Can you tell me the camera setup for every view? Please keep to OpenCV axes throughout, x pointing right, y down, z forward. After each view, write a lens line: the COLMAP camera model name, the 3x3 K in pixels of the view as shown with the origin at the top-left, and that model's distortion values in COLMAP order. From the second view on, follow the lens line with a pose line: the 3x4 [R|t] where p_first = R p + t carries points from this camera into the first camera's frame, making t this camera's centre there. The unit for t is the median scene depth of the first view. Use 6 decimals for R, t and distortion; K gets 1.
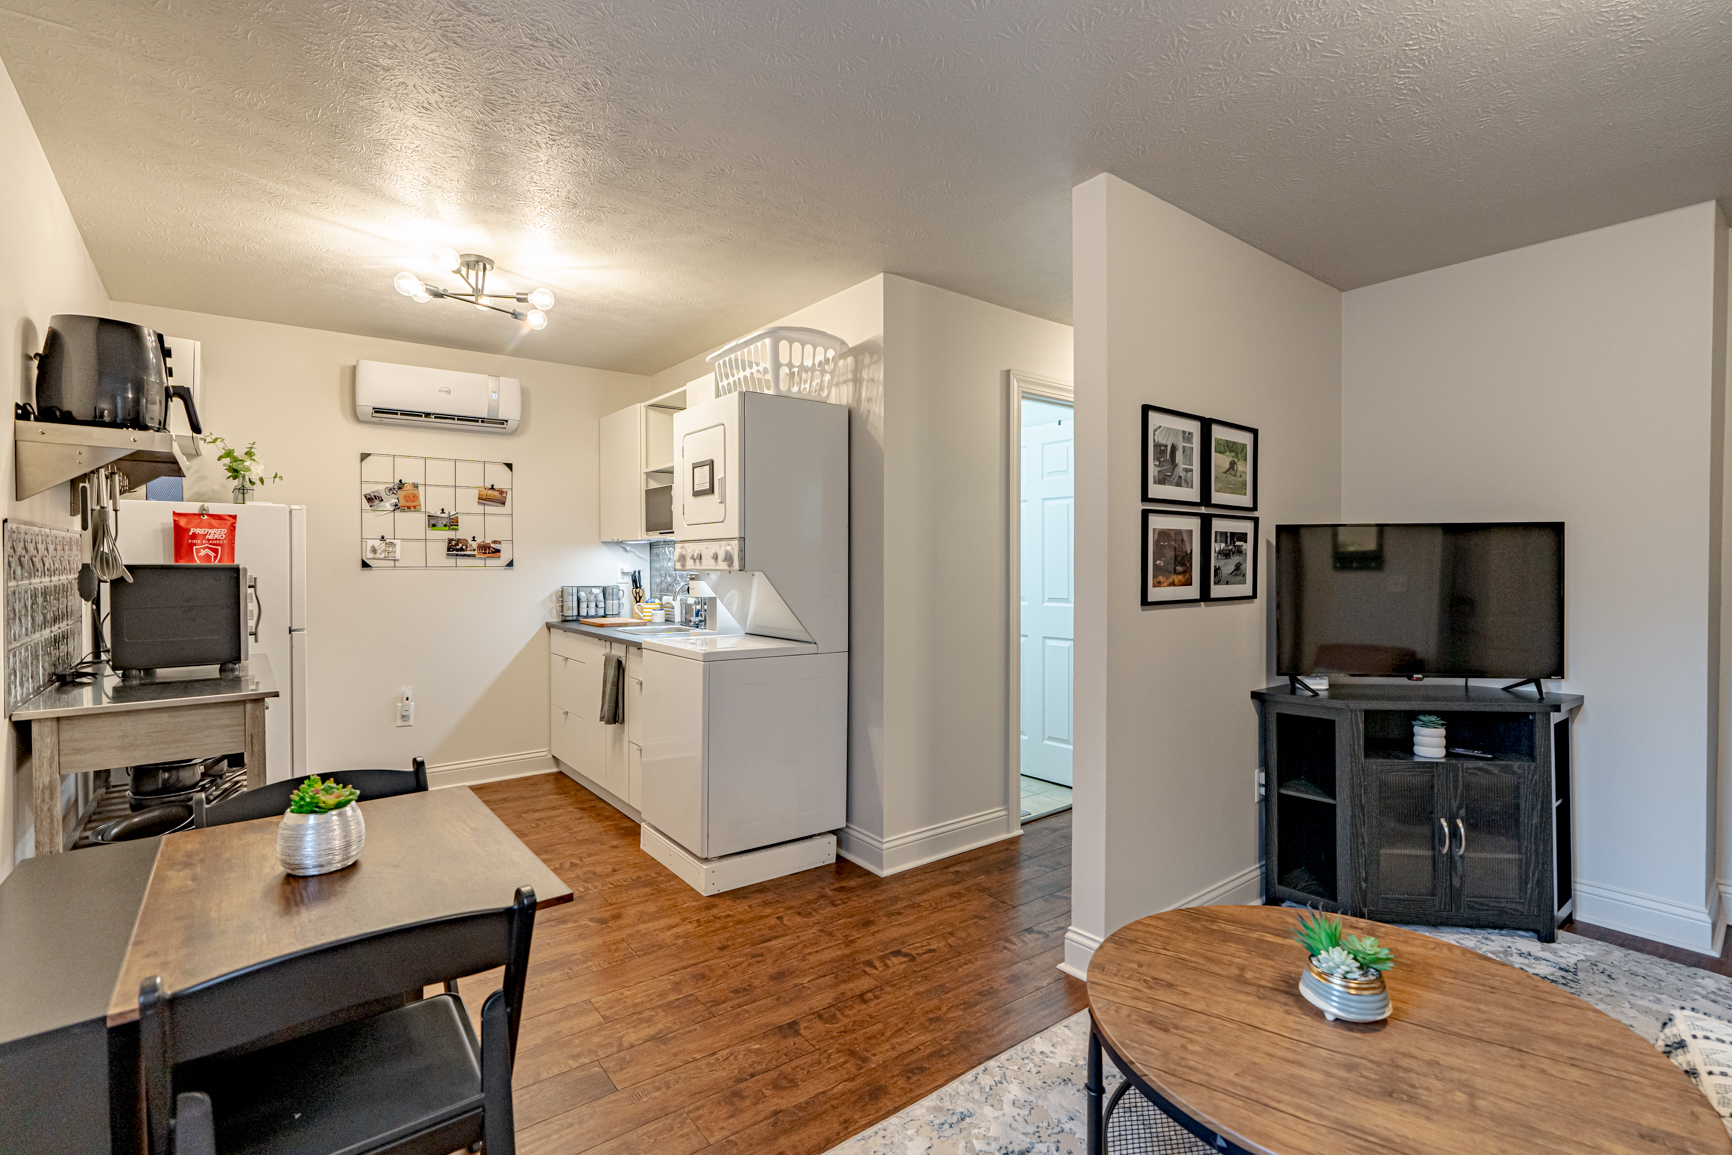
lens RADIAL K [[784.7, 0, 866.0], [0, 784.7, 577.5], [0, 0, 1]] dist [0.000903, 0.000122]
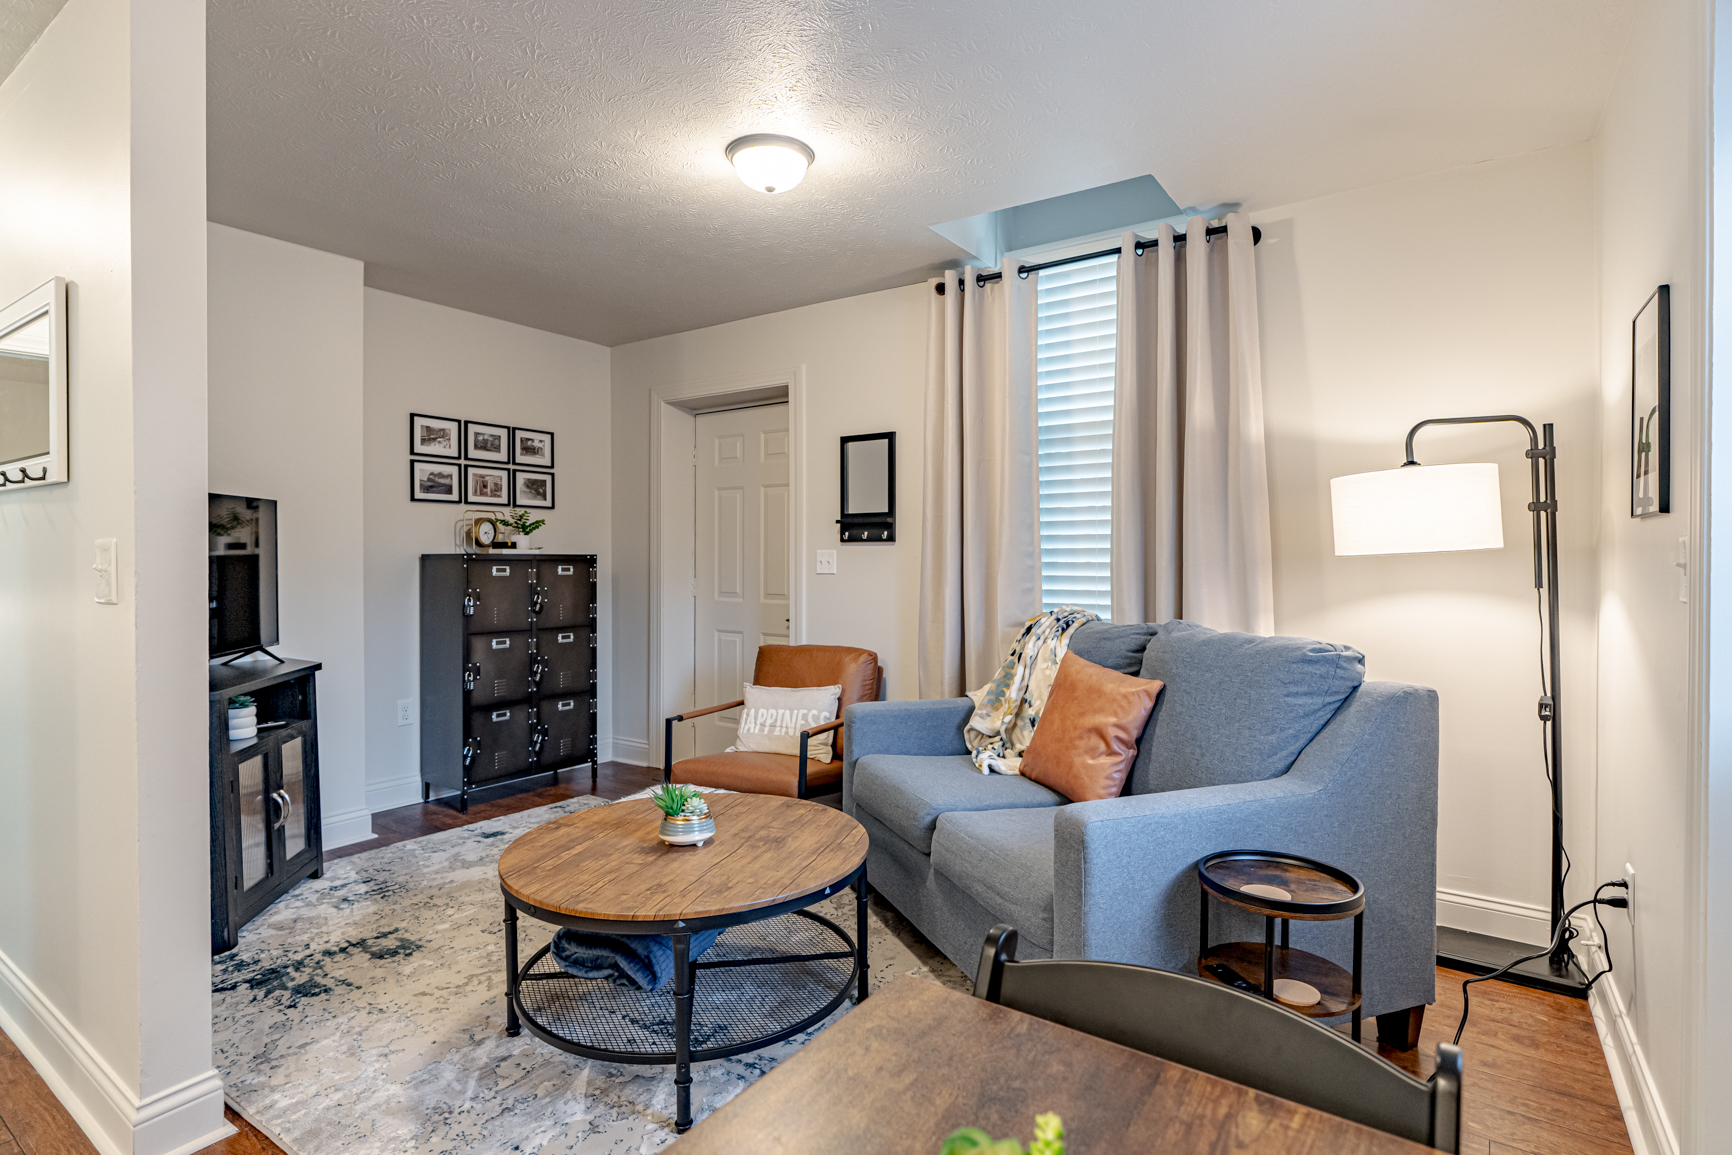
lens RADIAL K [[860.6, 0, 866.0], [0, 860.6, 577.5], [0, 0, 1]] dist [-0.000764, -0.000075]
pose [[-0.293446, -0.018091, 0.955804, -0.539224], [0.015369, 0.999602, 0.023639, 0.022444], [-0.955852, 0.021626, -0.293051, 0.632763]]
